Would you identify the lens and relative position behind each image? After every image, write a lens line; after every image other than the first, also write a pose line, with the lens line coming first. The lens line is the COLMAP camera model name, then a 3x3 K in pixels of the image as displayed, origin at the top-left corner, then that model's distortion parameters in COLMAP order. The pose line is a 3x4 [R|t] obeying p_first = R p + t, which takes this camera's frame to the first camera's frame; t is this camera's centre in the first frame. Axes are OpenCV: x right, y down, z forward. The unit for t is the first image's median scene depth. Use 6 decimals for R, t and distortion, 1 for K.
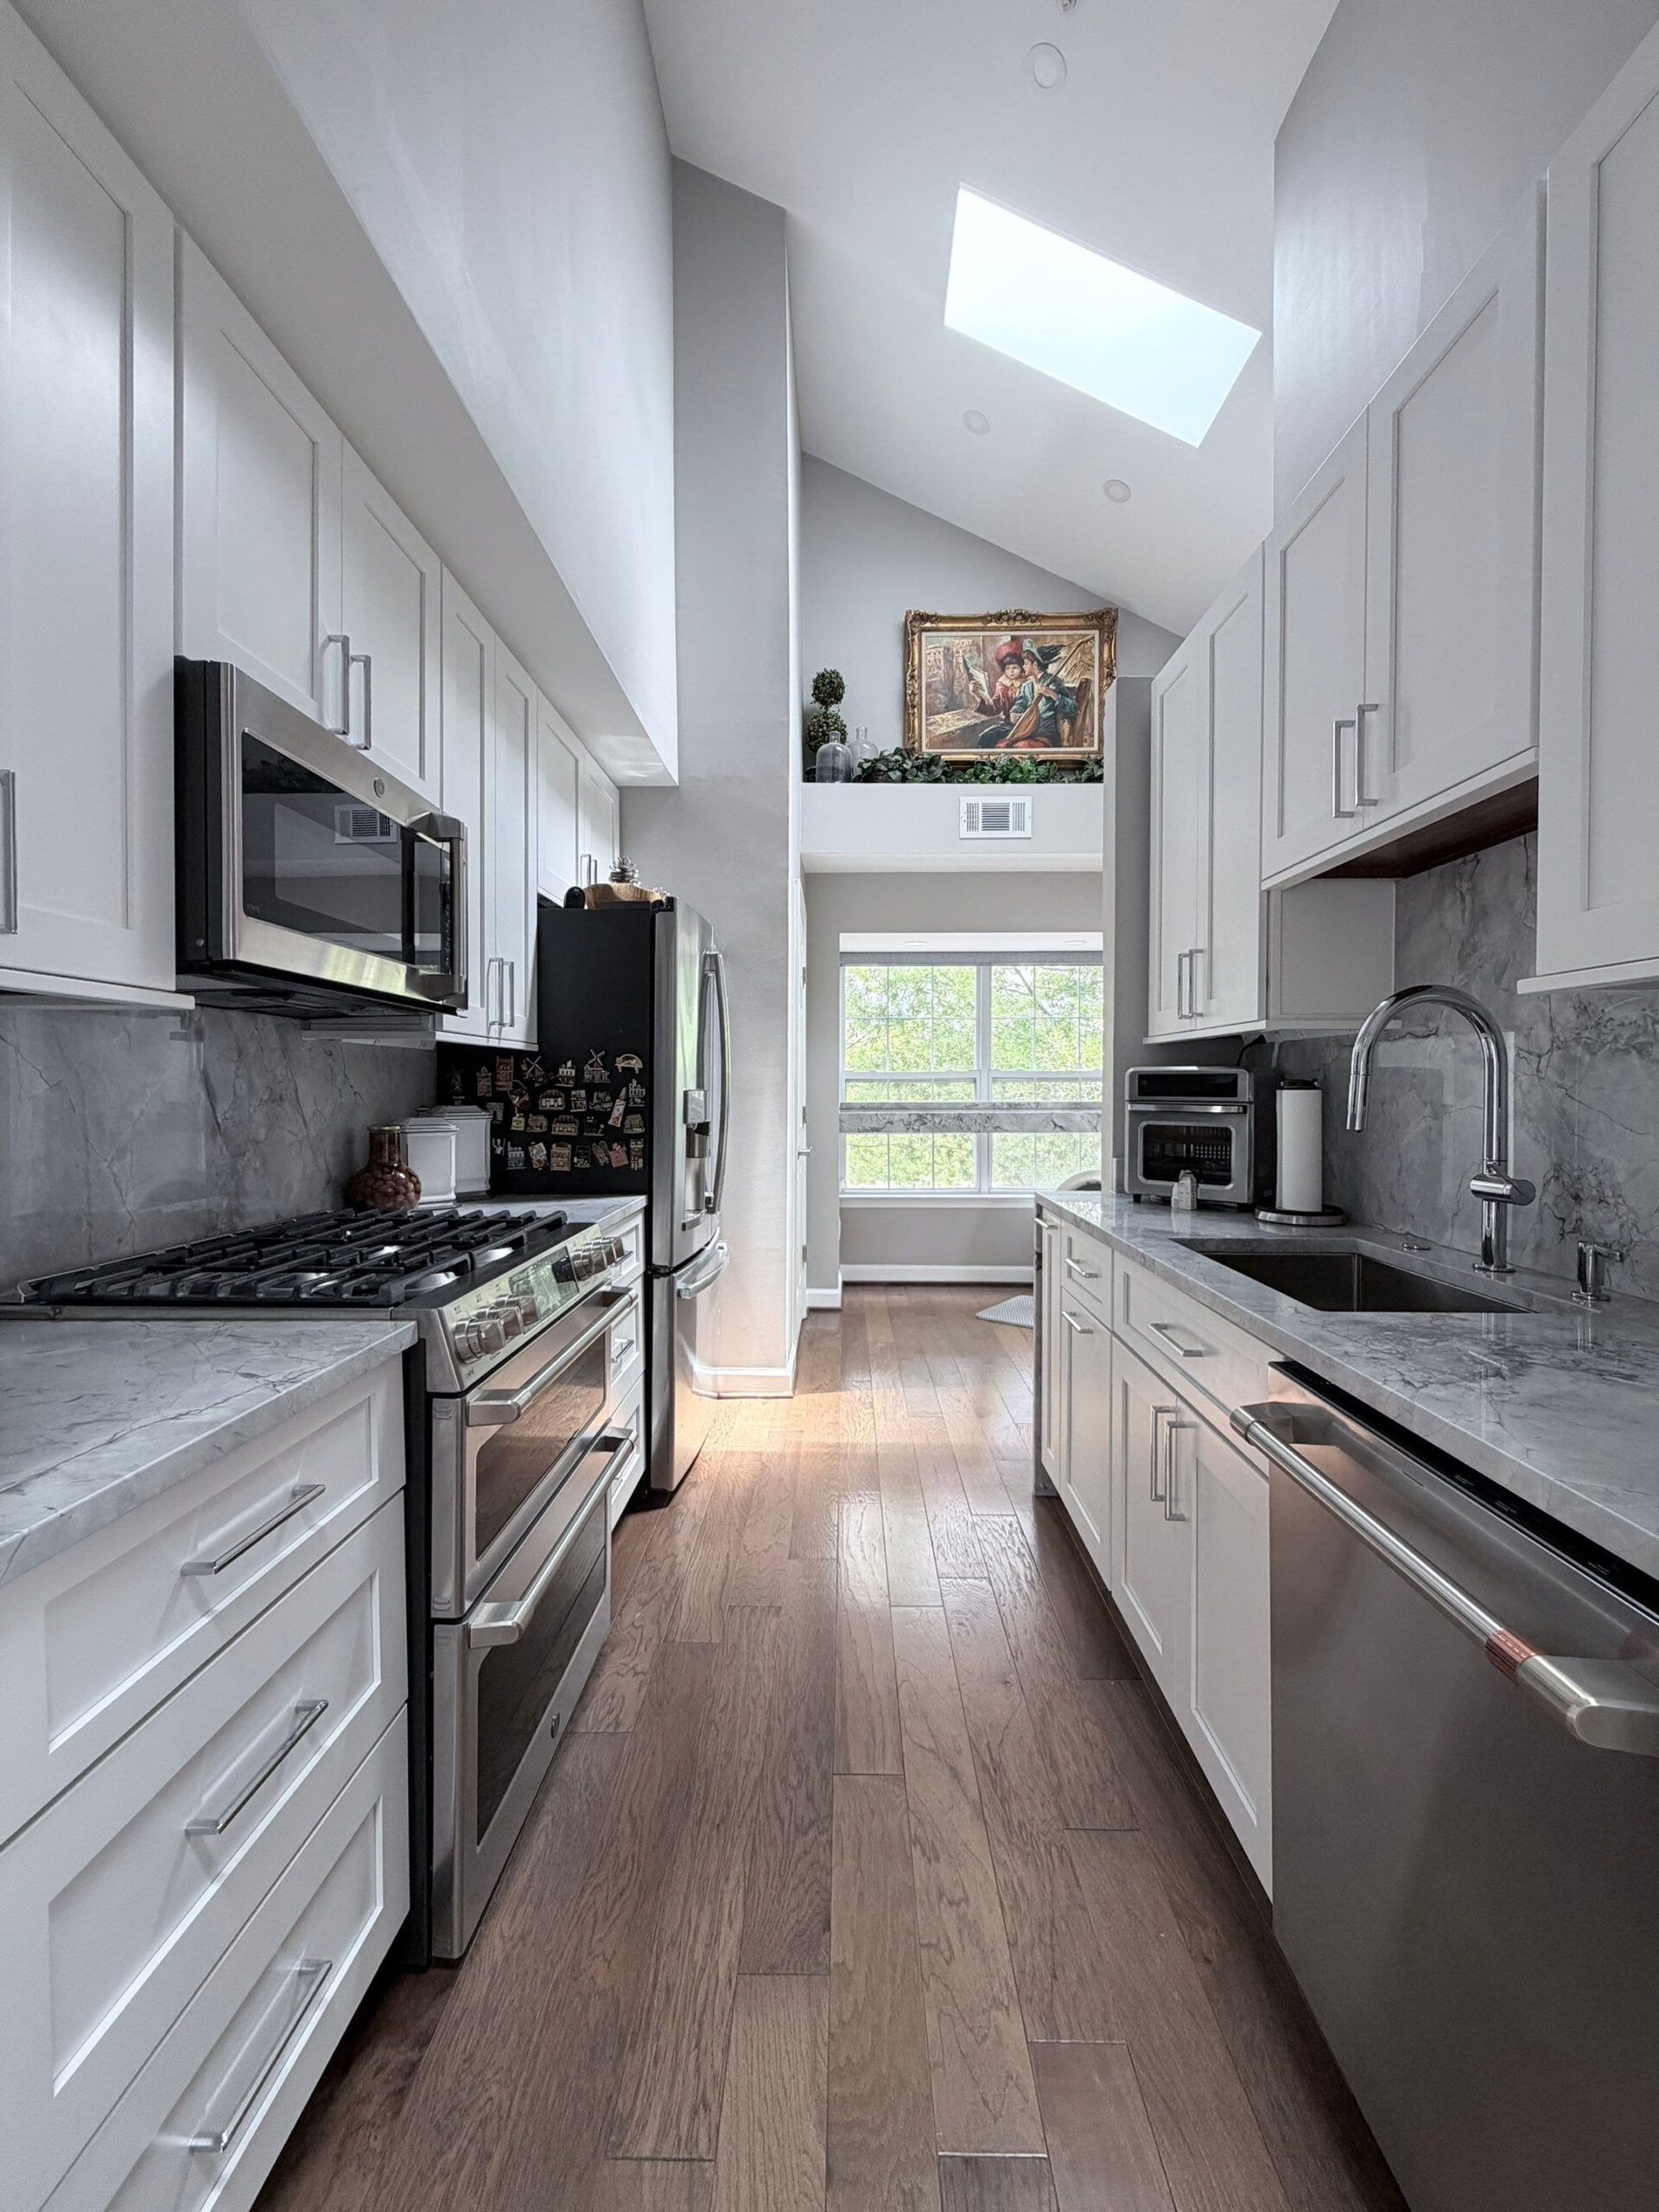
lens RADIAL K [[880.8, 0, 826.9], [0, 880.8, 1094.5], [0, 0, 1]] dist [0.000199, 0.001086]
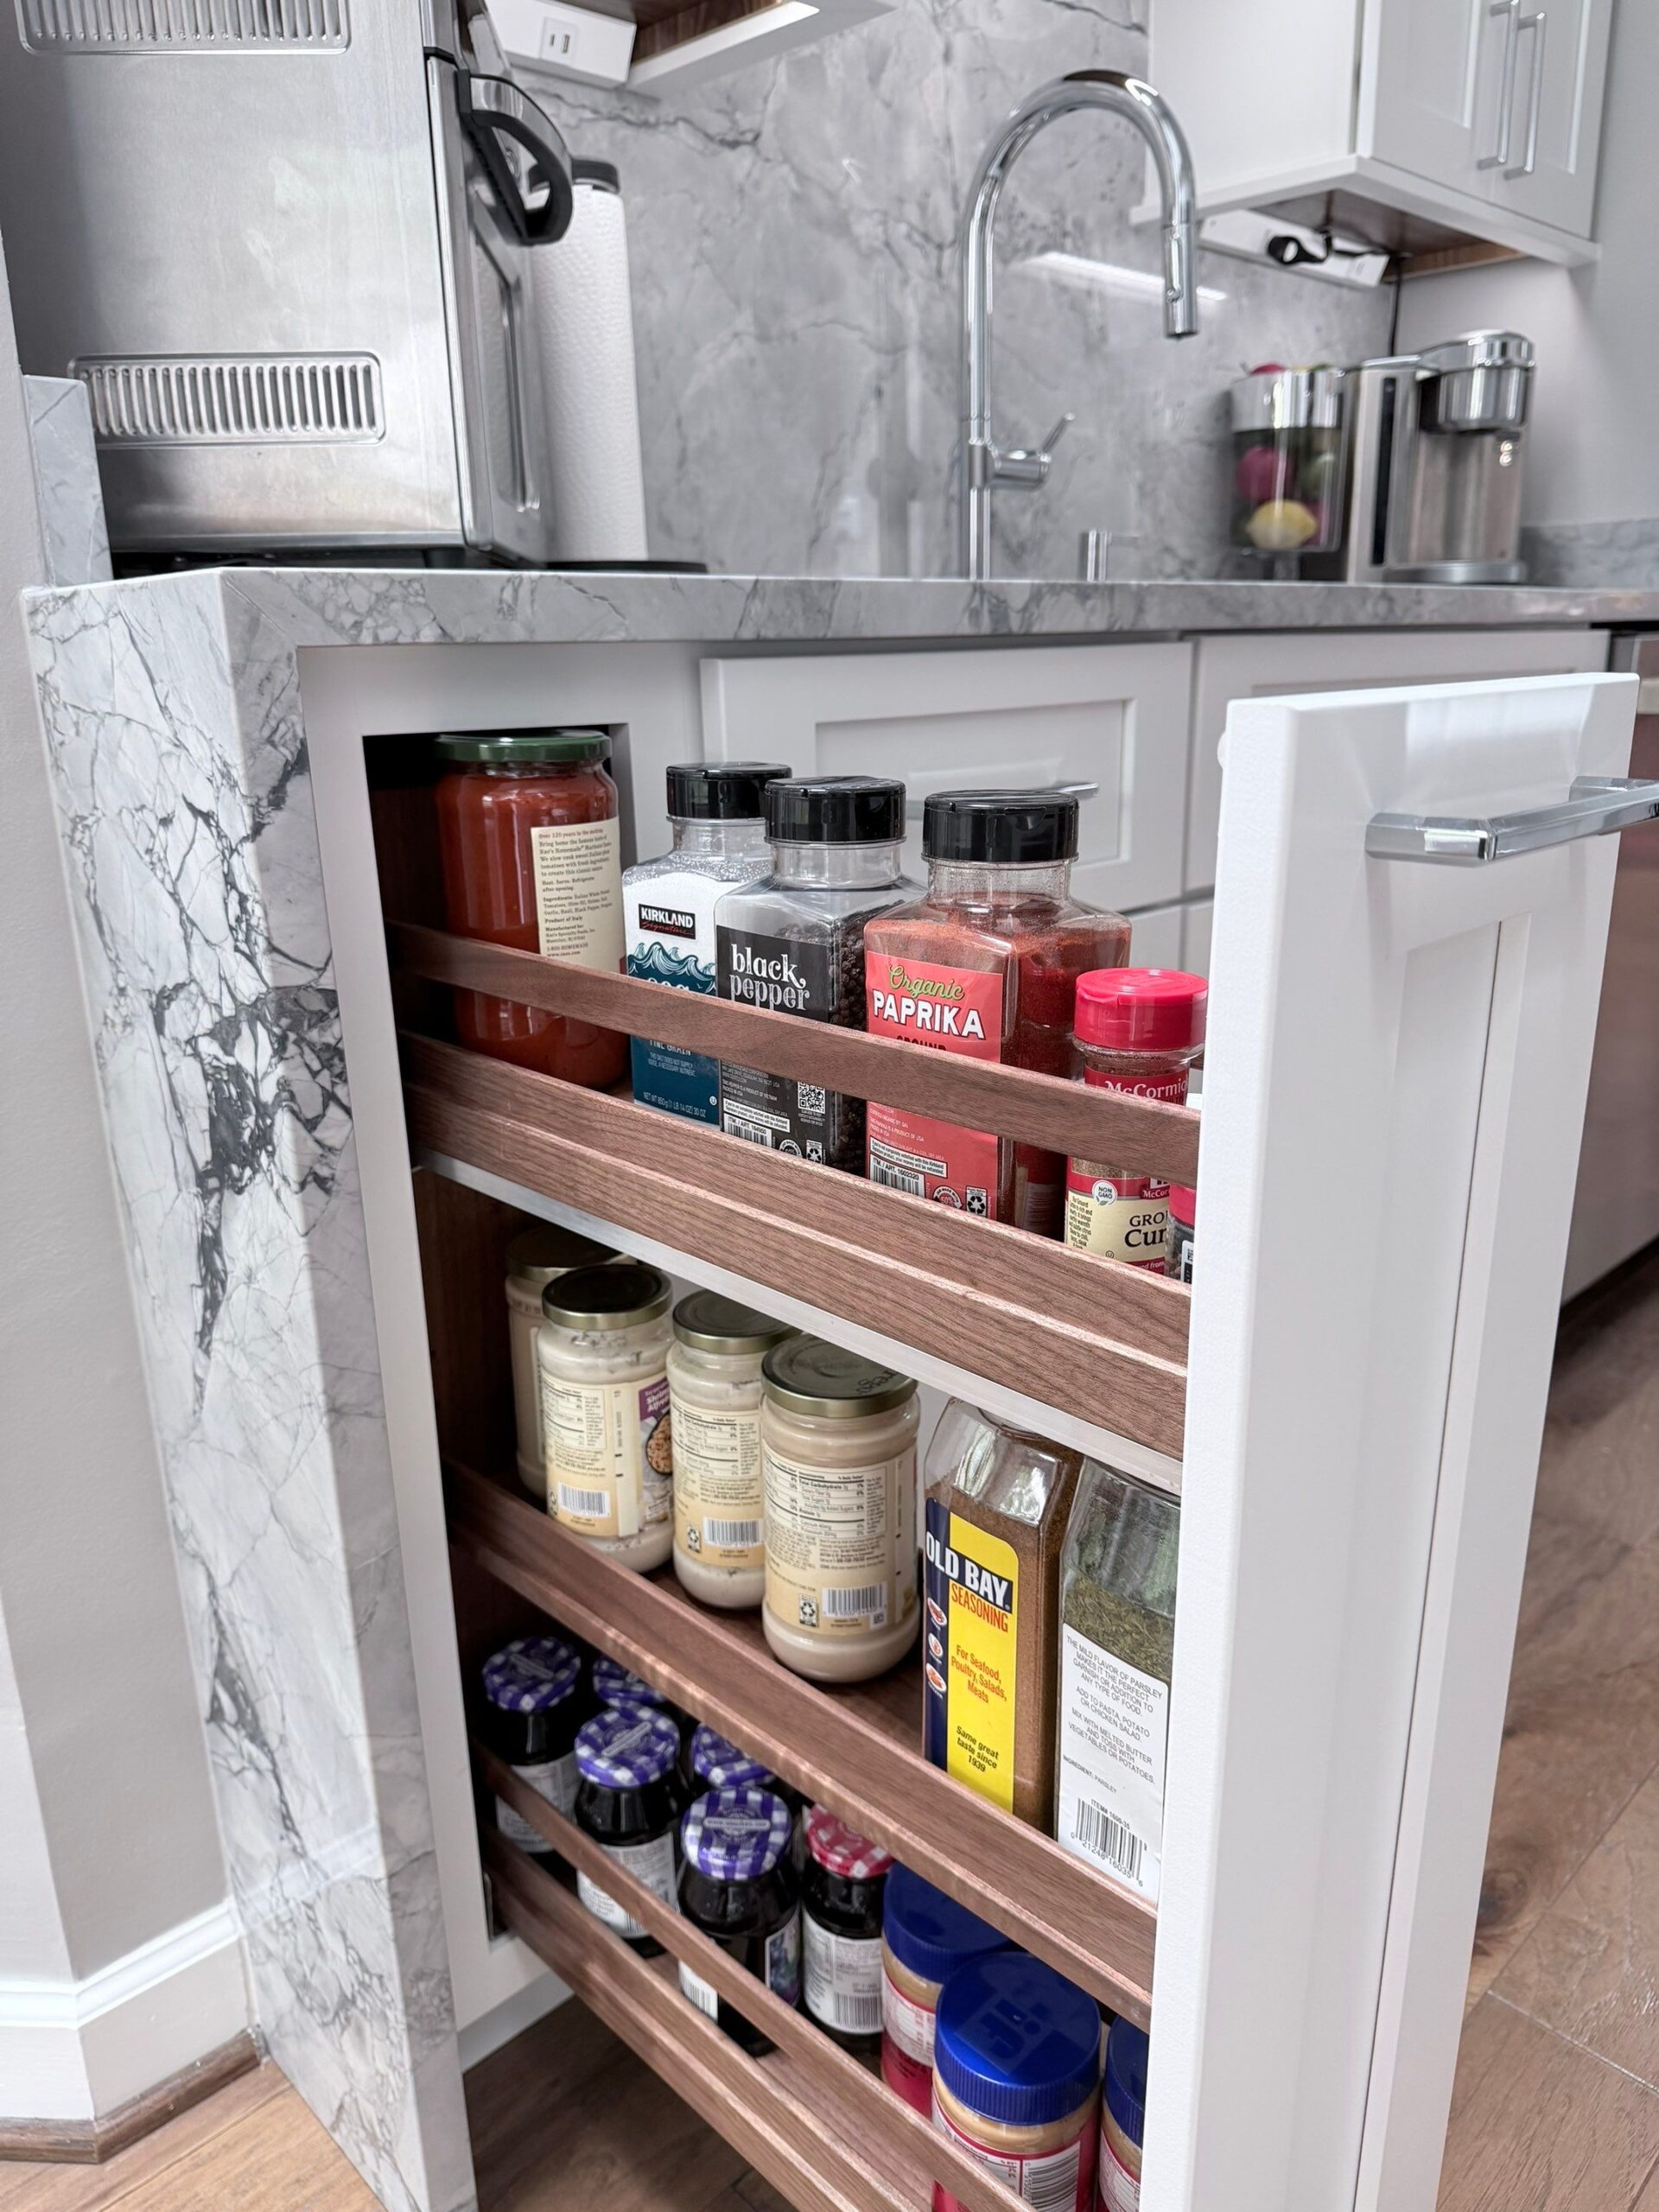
lens RADIAL K [[1581.6, 0, 839.9], [0, 1581.6, 1111.4], [0, 0, 1]] dist [0.000058, -0.013266]
pose [[-0.715475, -0.185208, 0.673642, -0.013336], [0.030426, 0.955046, 0.294892, 0.218580], [-0.697975, 0.231484, -0.677677, 2.032831]]
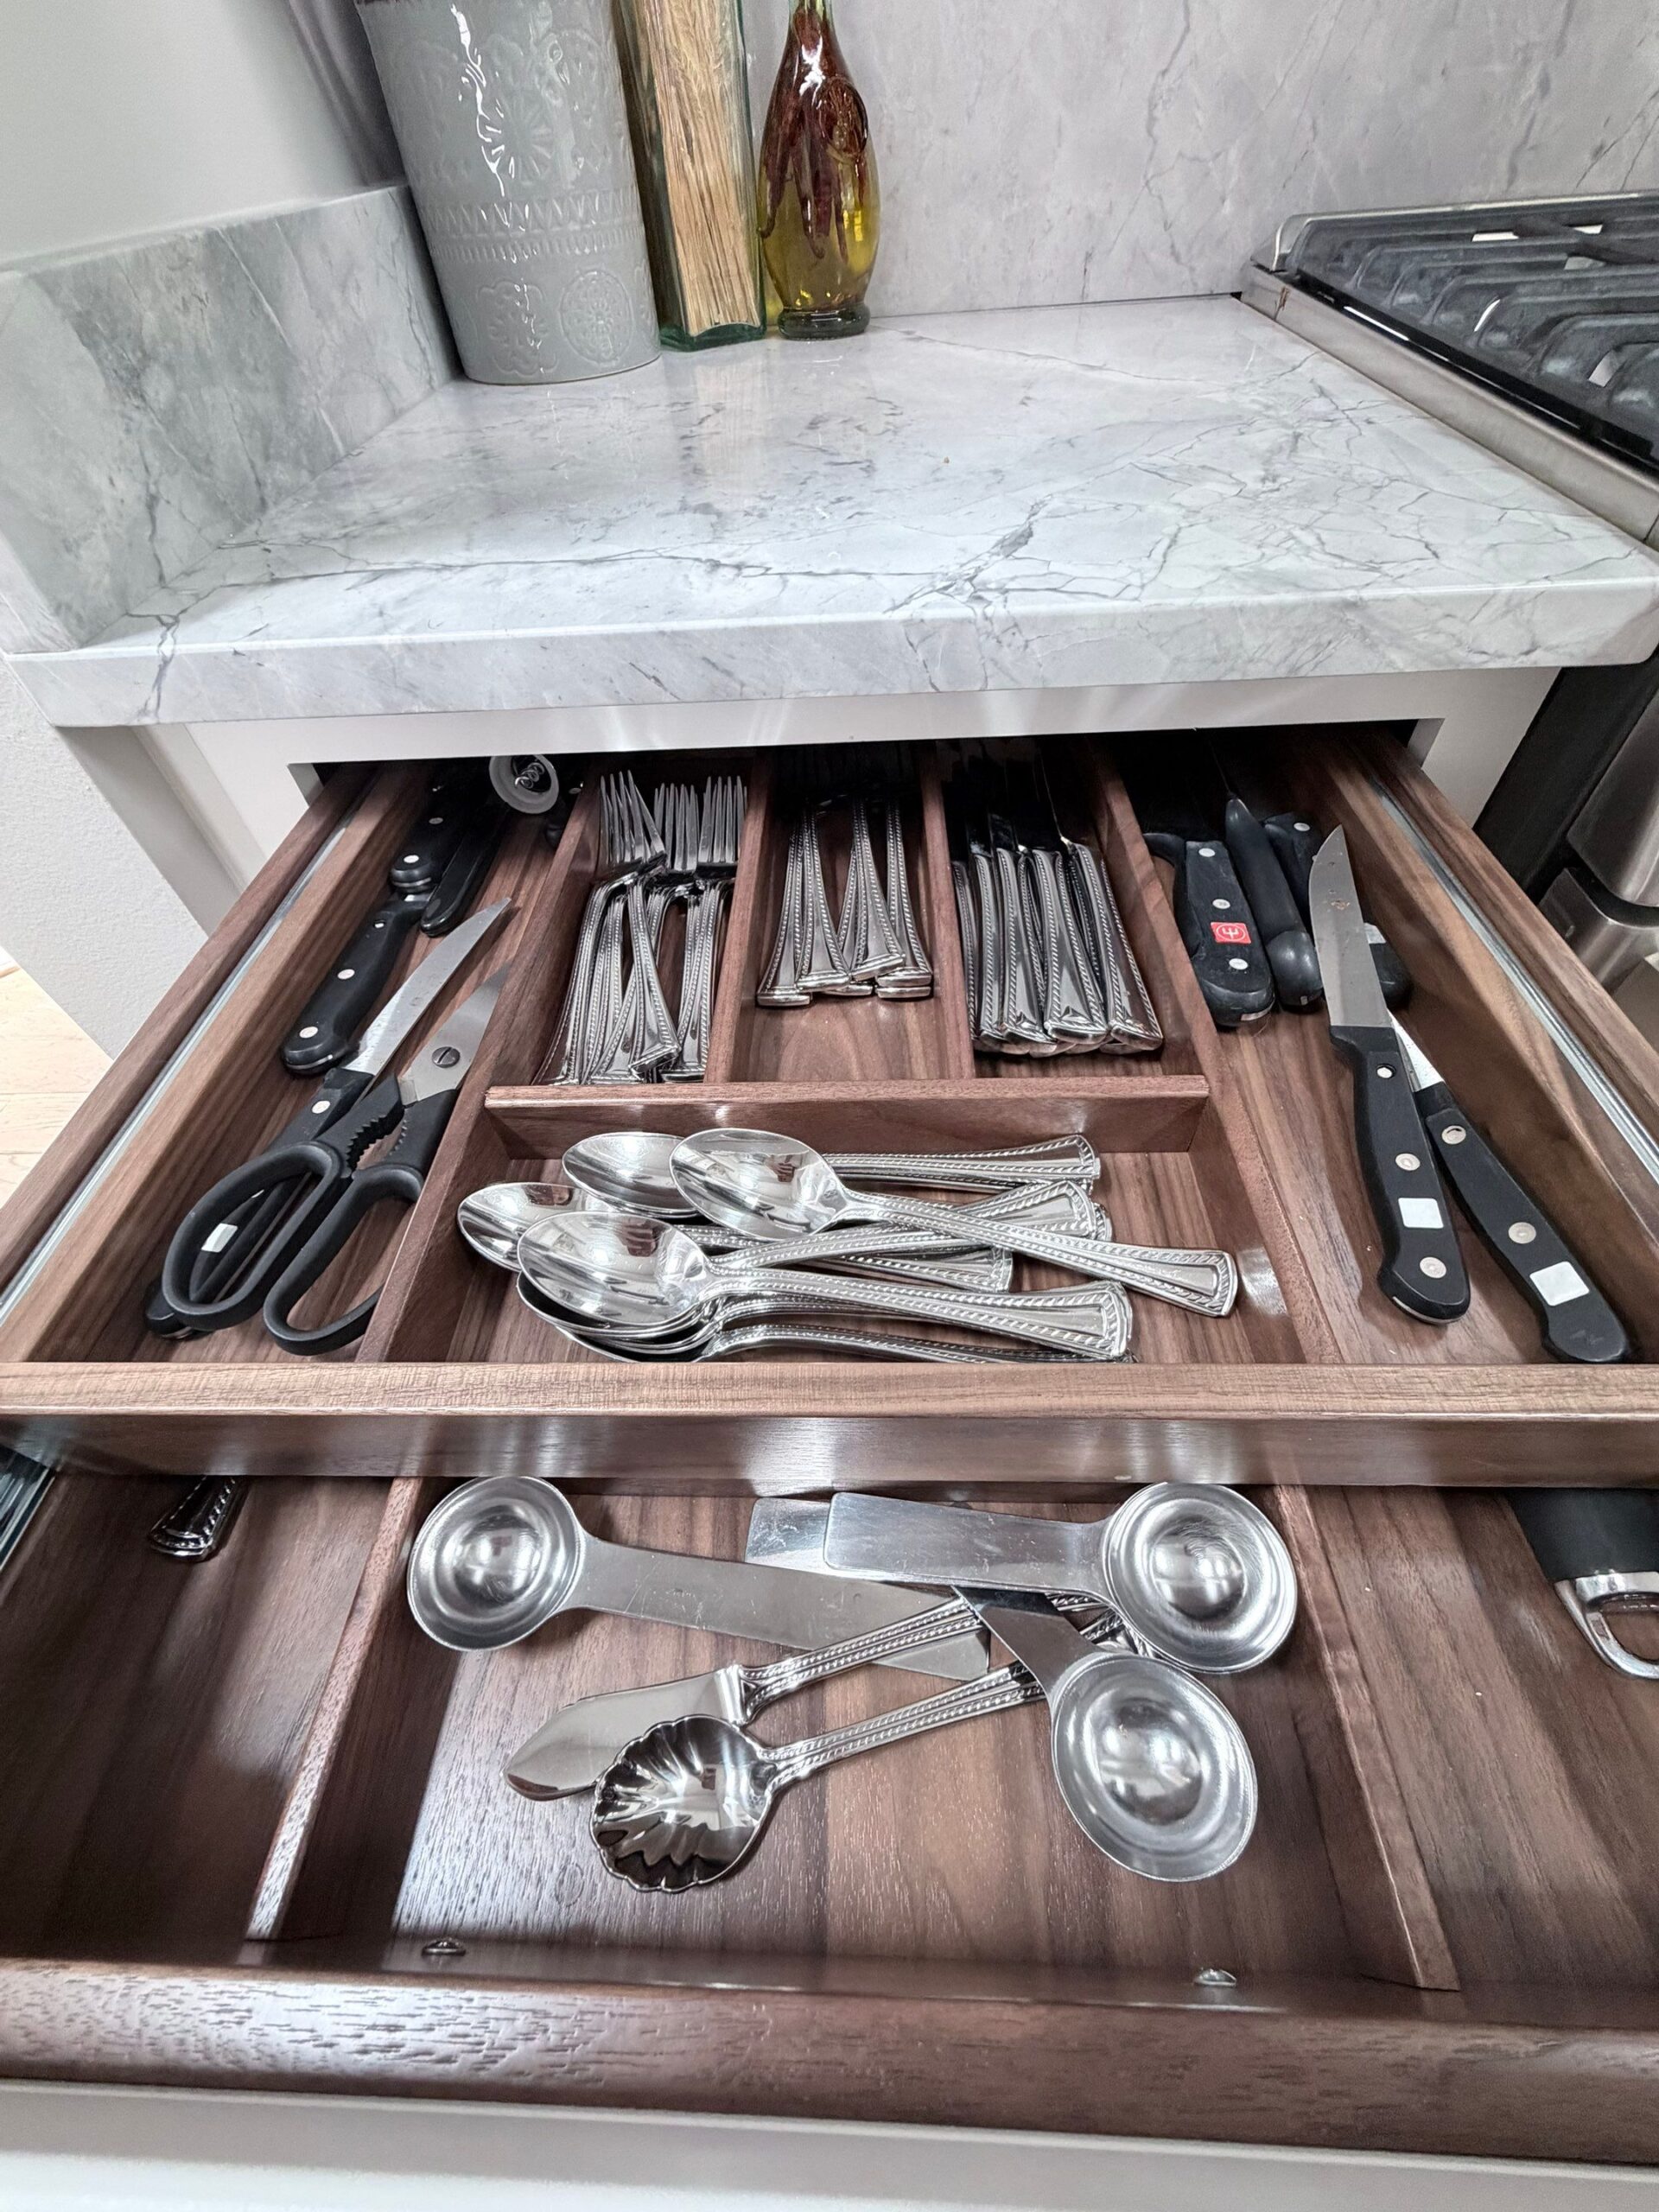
lens RADIAL K [[880.8, 0, 826.9], [0, 880.8, 1111.9], [0, 0, 1]] dist [0.000199, 0.001086]
pose [[0.004656, 0.760888, -0.648867, -0.148590], [0.042950, 0.648123, 0.760324, 0.123938], [0.999066, -0.031409, -0.029662, 0.610691]]
